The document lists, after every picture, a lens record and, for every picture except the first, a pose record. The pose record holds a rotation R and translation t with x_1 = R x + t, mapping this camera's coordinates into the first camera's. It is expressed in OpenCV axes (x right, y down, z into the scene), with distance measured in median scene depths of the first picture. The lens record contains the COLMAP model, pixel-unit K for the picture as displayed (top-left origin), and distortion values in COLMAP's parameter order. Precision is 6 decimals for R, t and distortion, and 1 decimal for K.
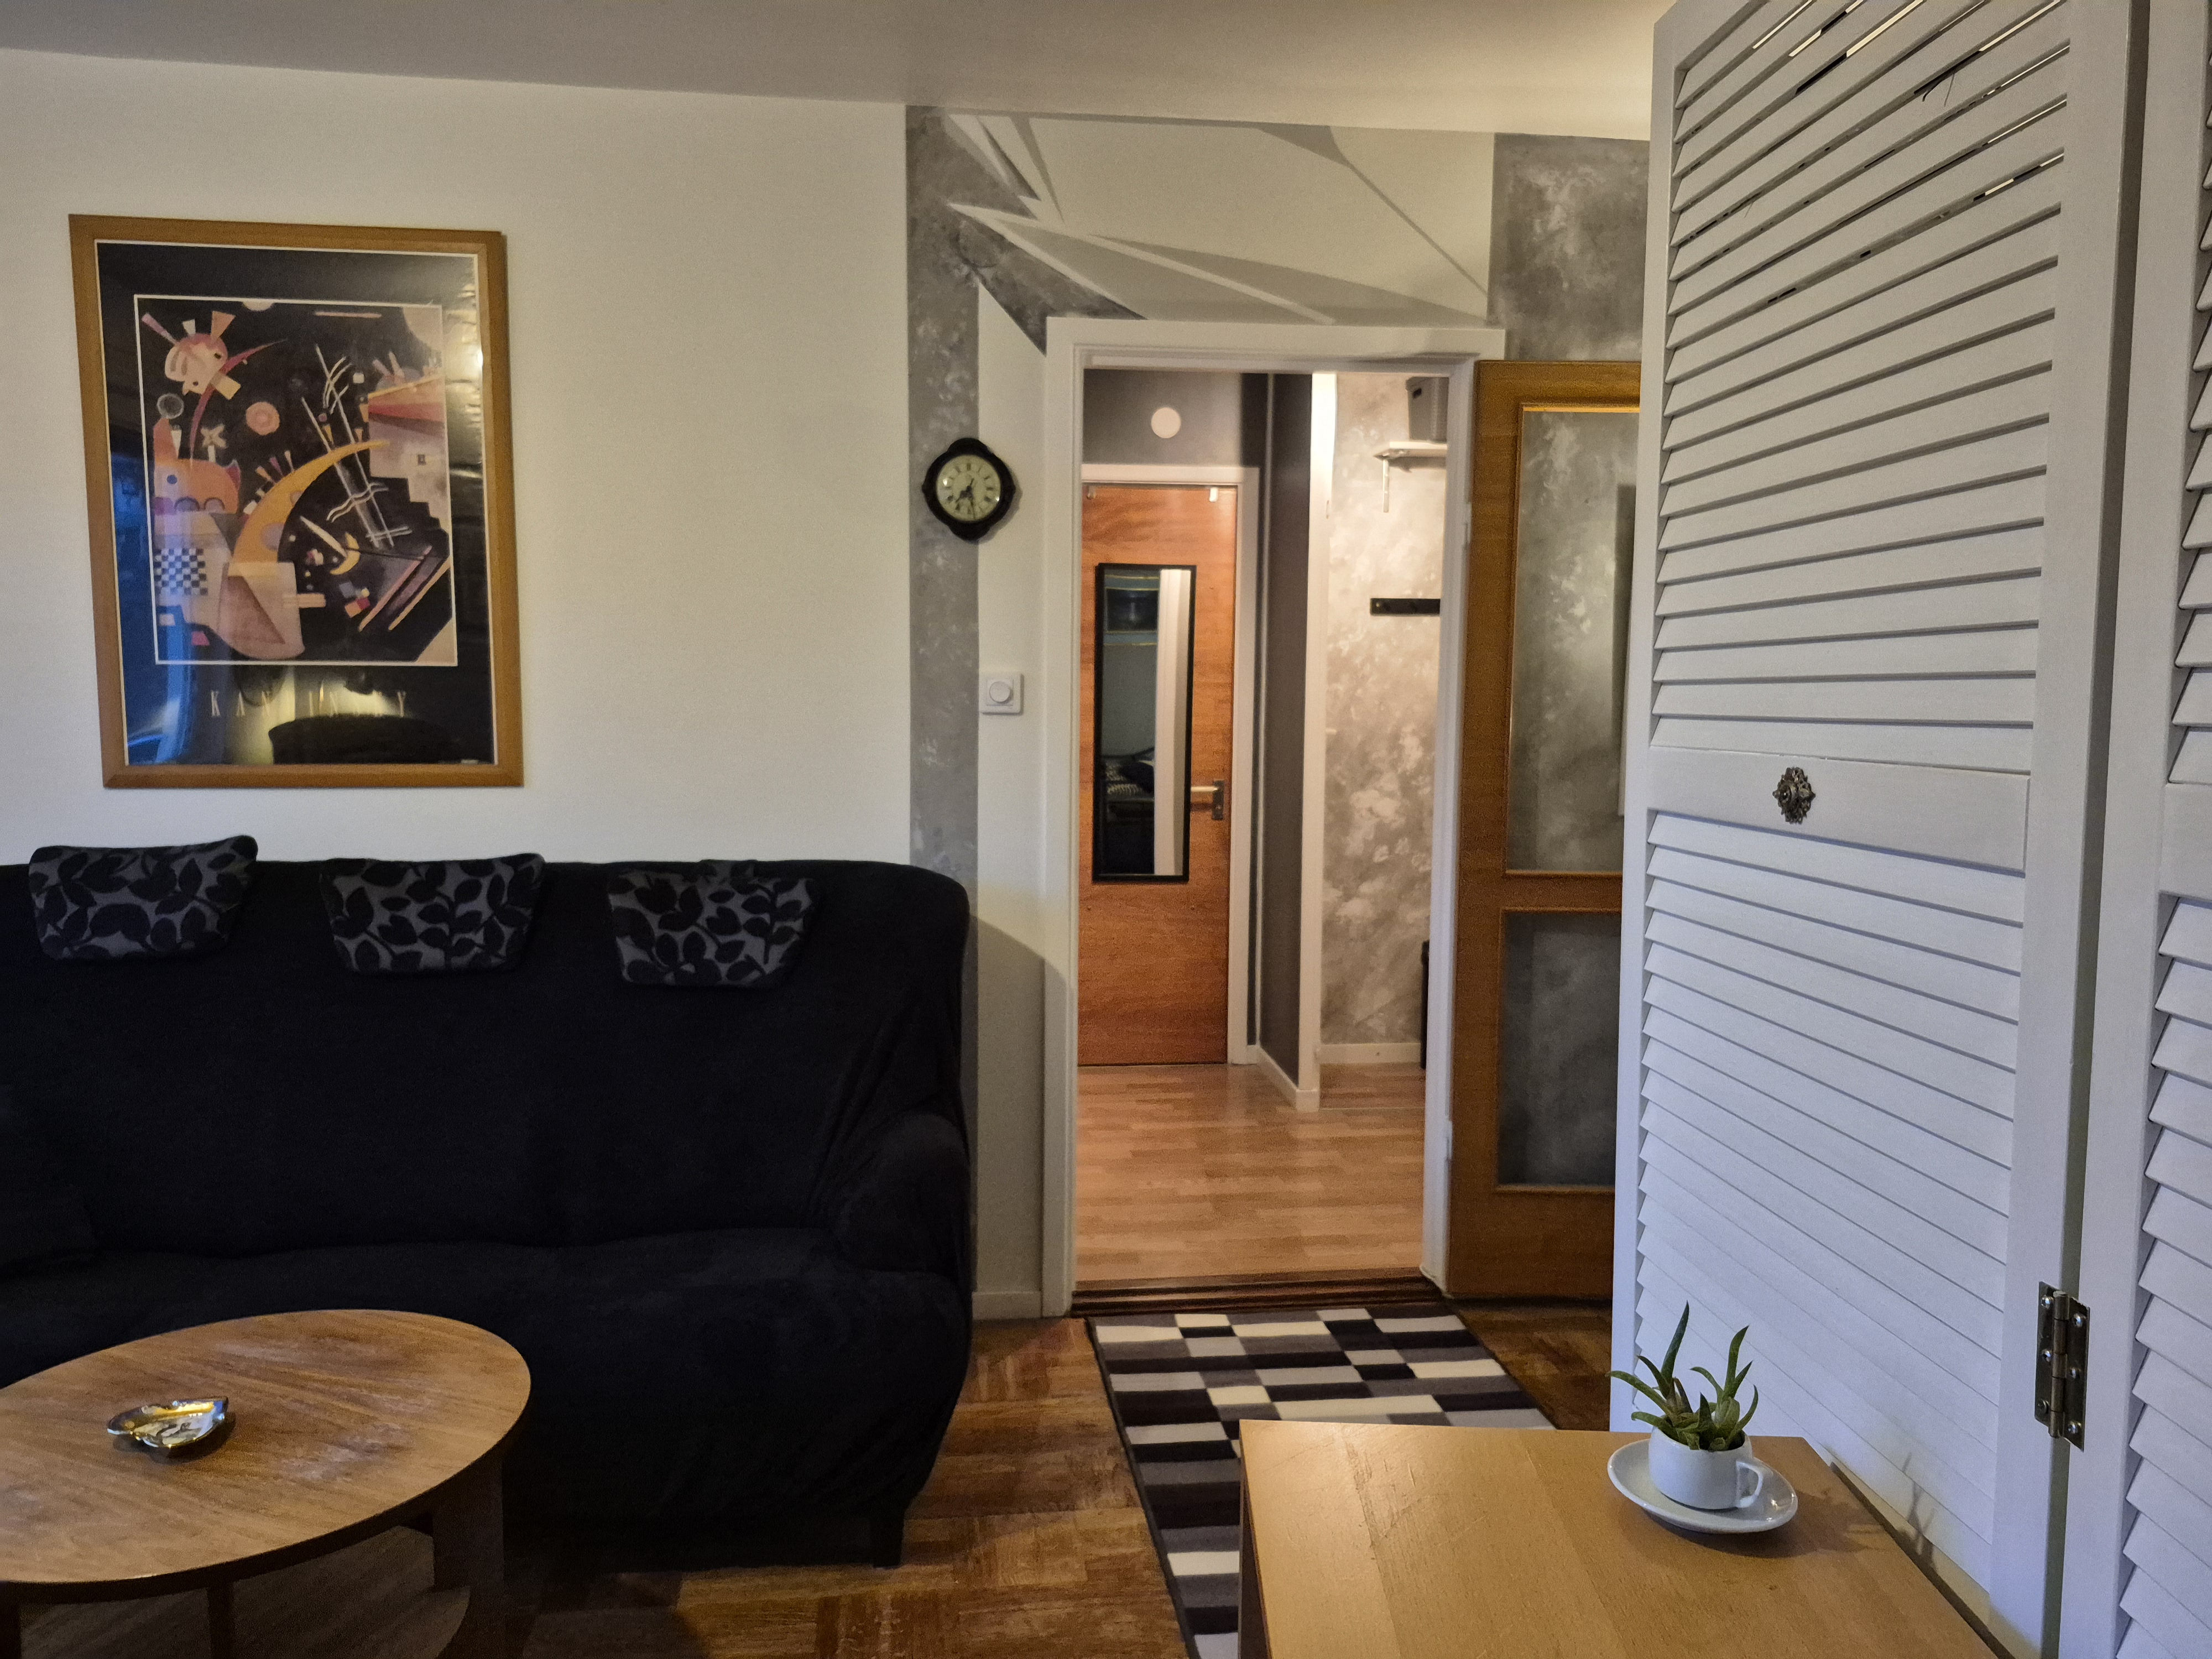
lens RADIAL K [[1530.8, 0, 1088.5], [0, 1530.8, 825.6], [0, 0, 1]] dist [0.073461, -0.069853]
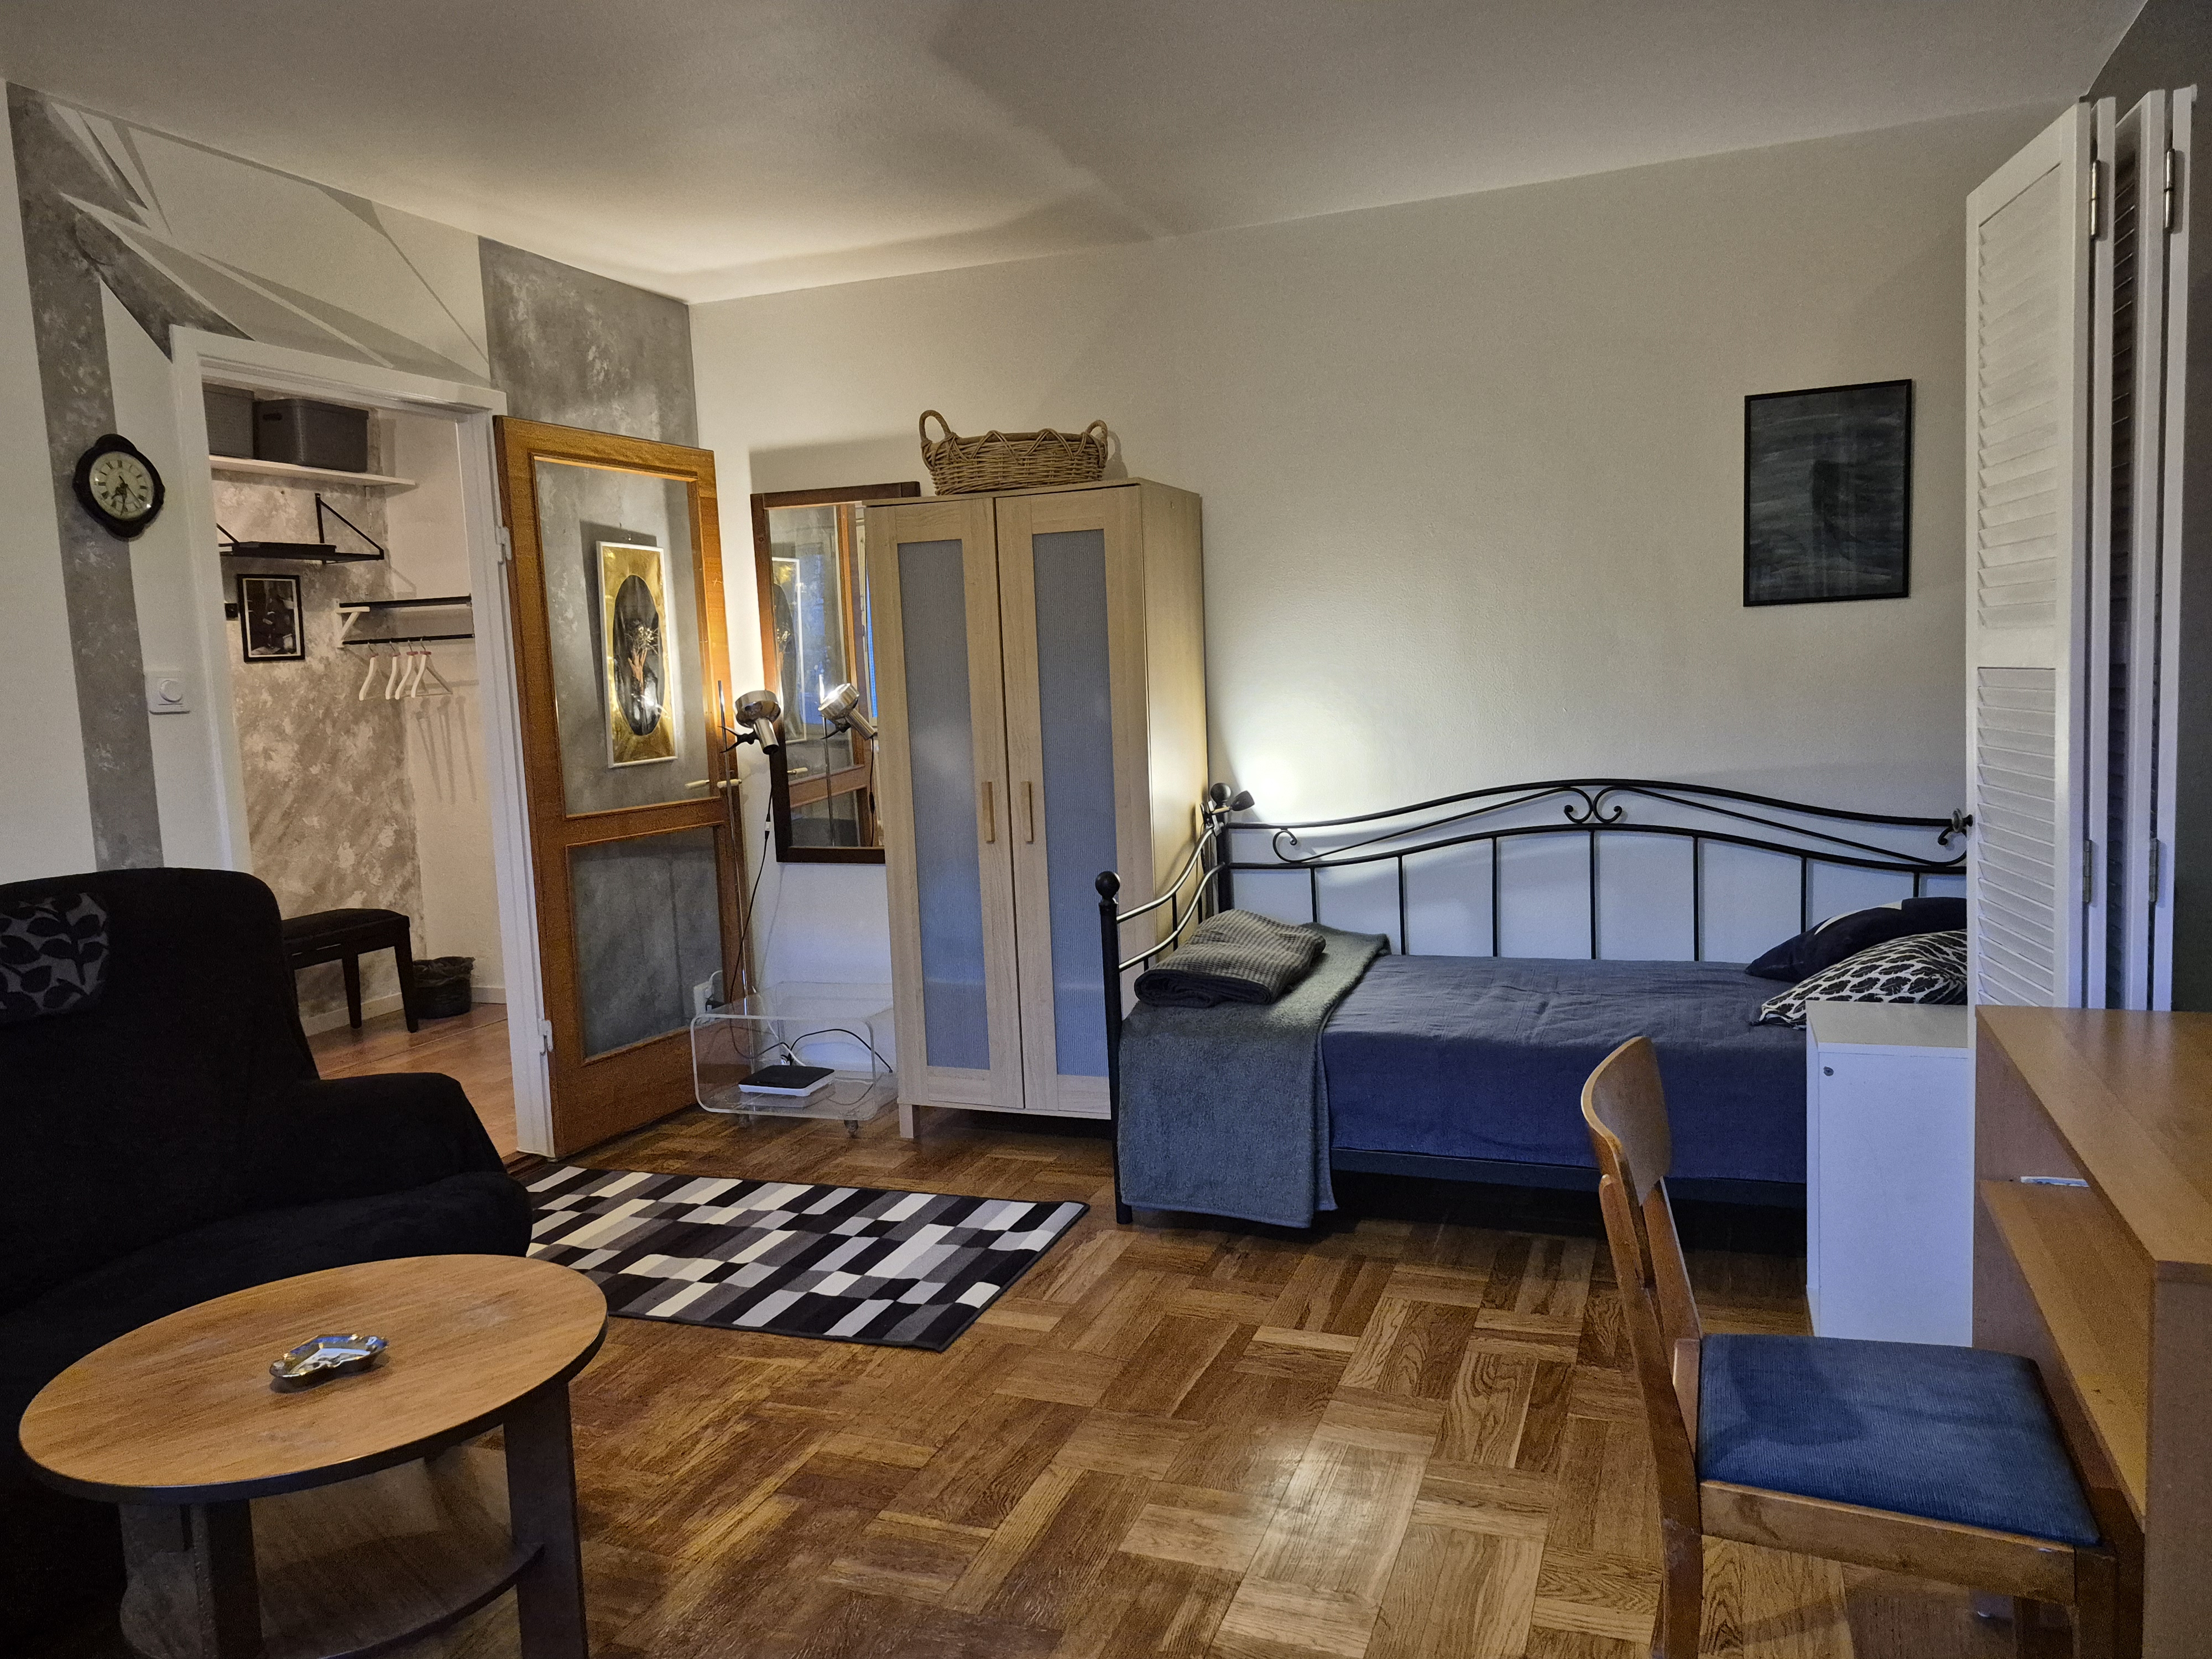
lens RADIAL K [[1530.8, 0, 1114.9], [0, 1530.8, 836.8], [0, 0, 1]] dist [0.073461, -0.069853]
pose [[0.459360, -0.124780, 0.879442, -0.705209], [0.121952, 0.989568, 0.076706, 0.004056], [-0.879839, 0.072014, 0.469785, -0.014606]]
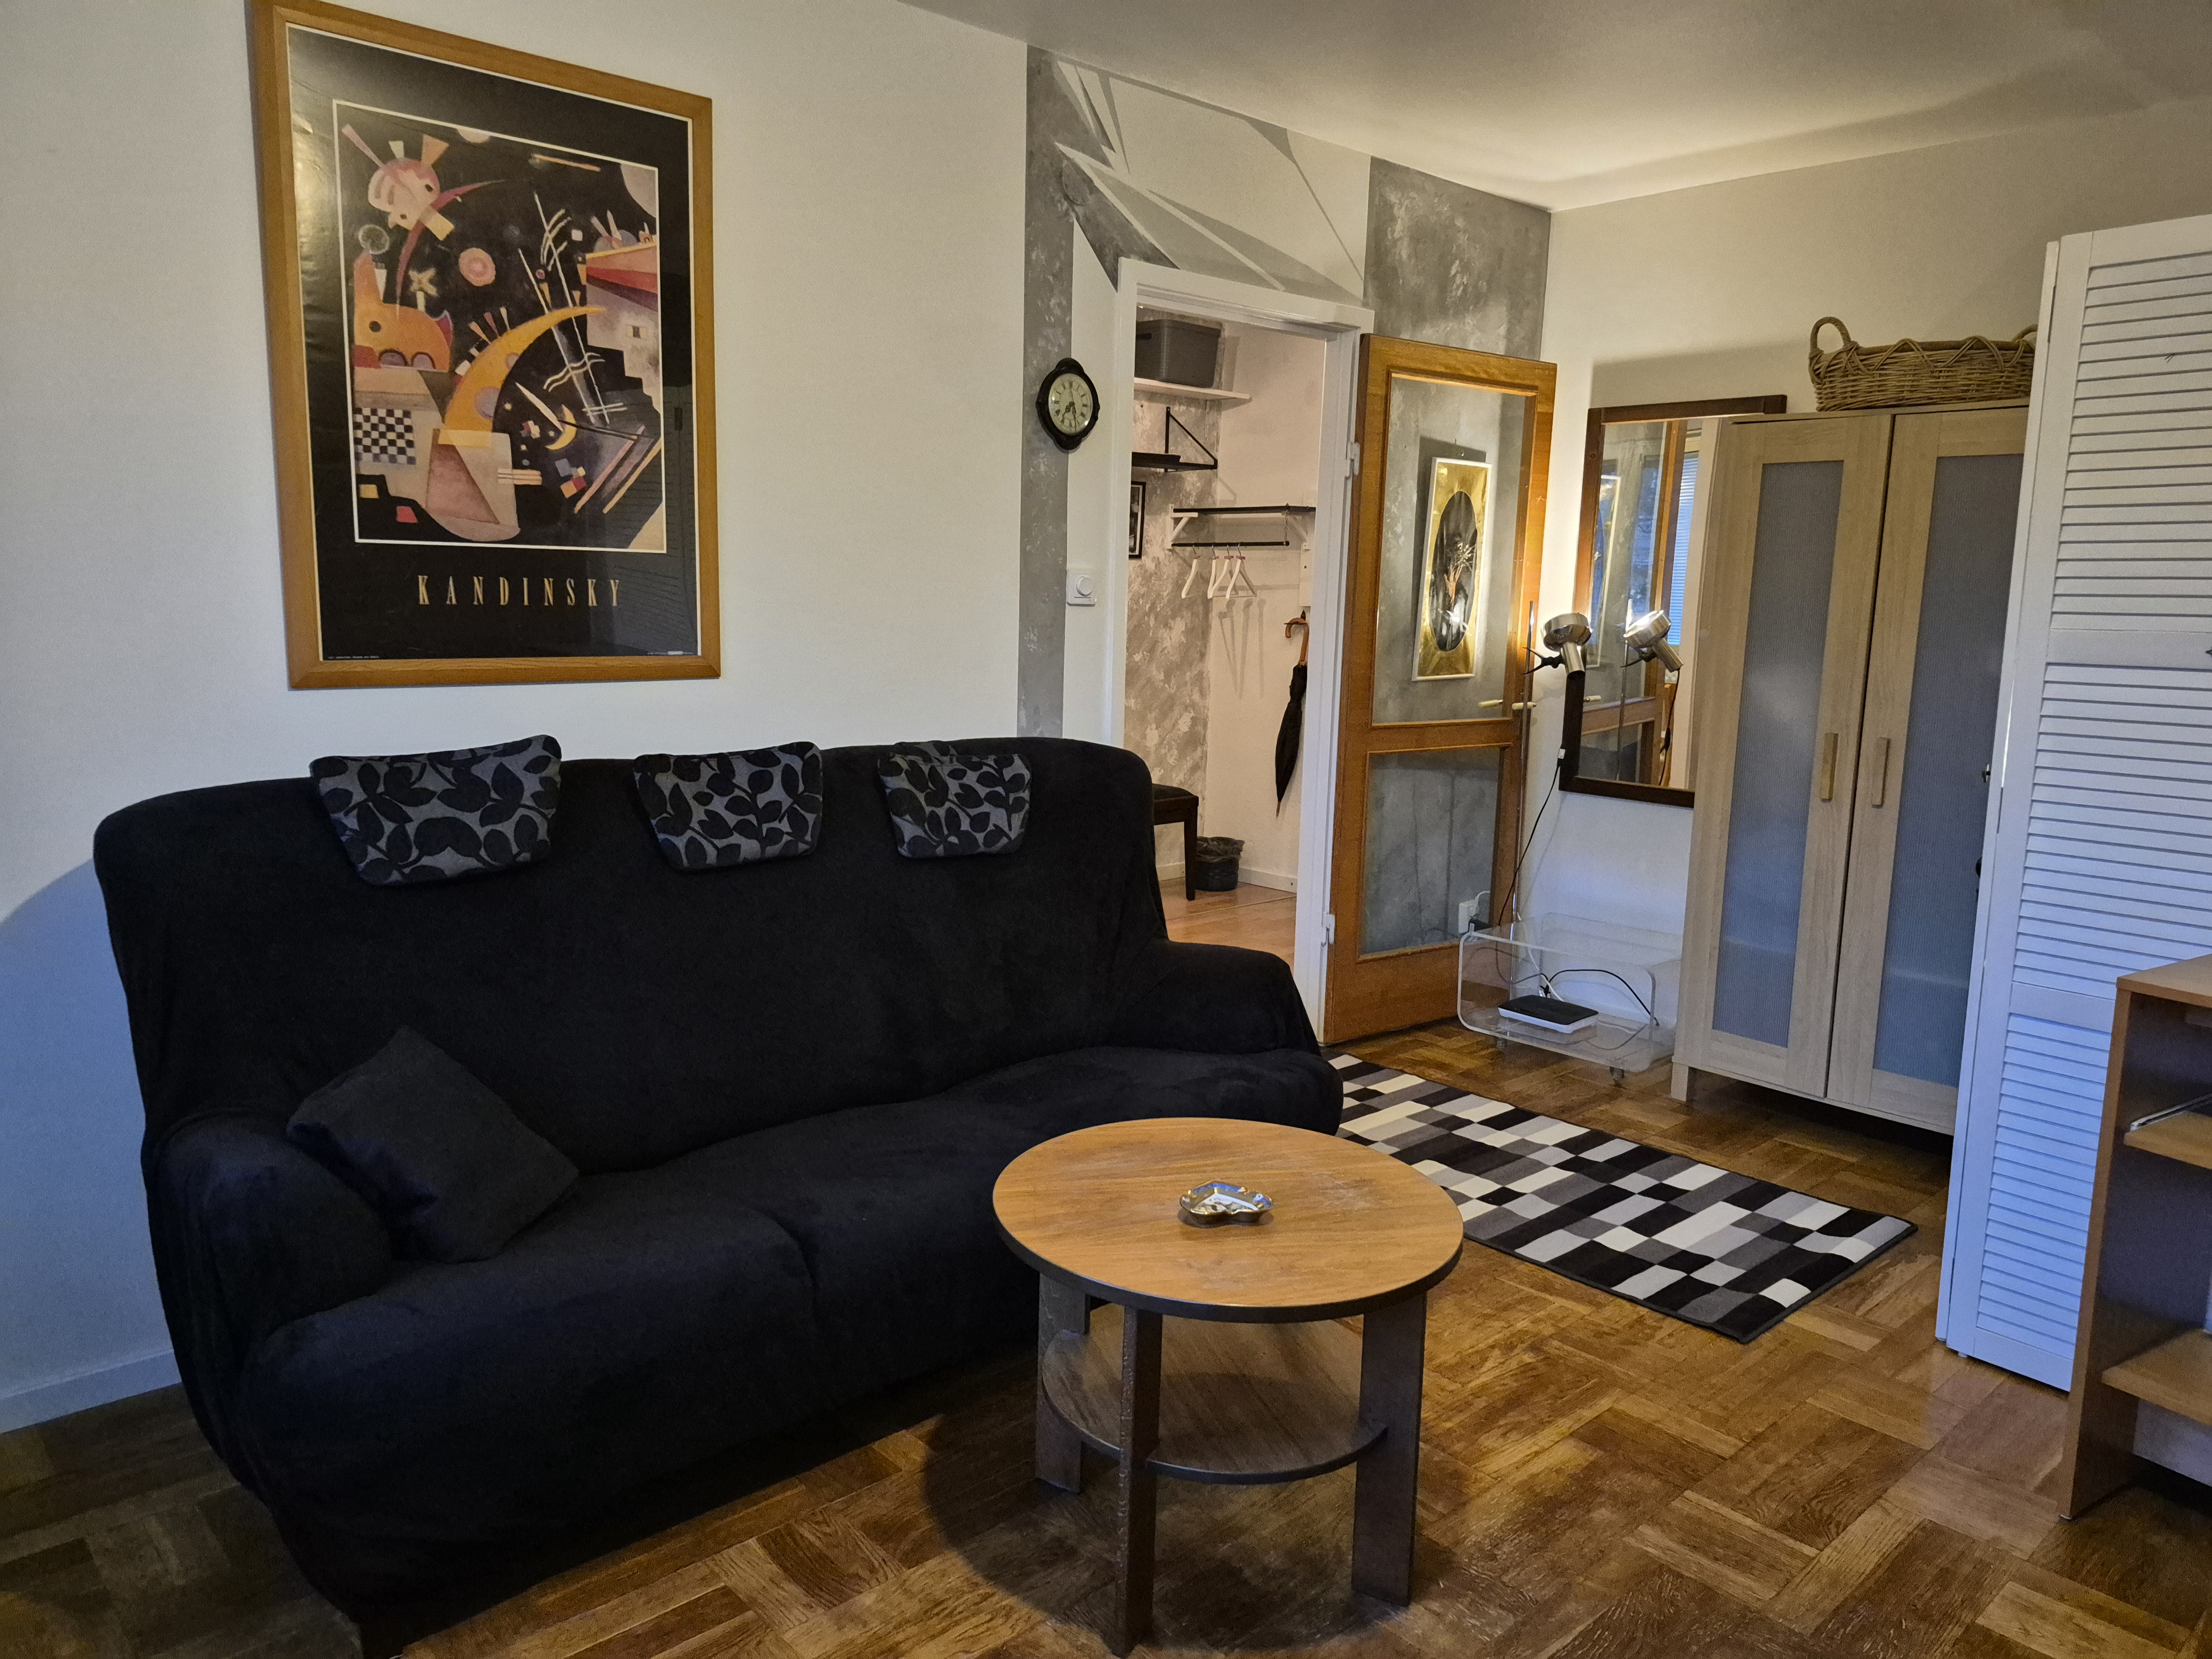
lens RADIAL K [[1530.8, 0, 1095.7], [0, 1530.8, 820.6], [0, 0, 1]] dist [0.073461, -0.069853]
pose [[0.811191, -0.077349, 0.579644, -0.757186], [0.033414, 0.995725, 0.086110, -0.010762], [-0.583826, -0.050483, 0.810308, 0.055103]]
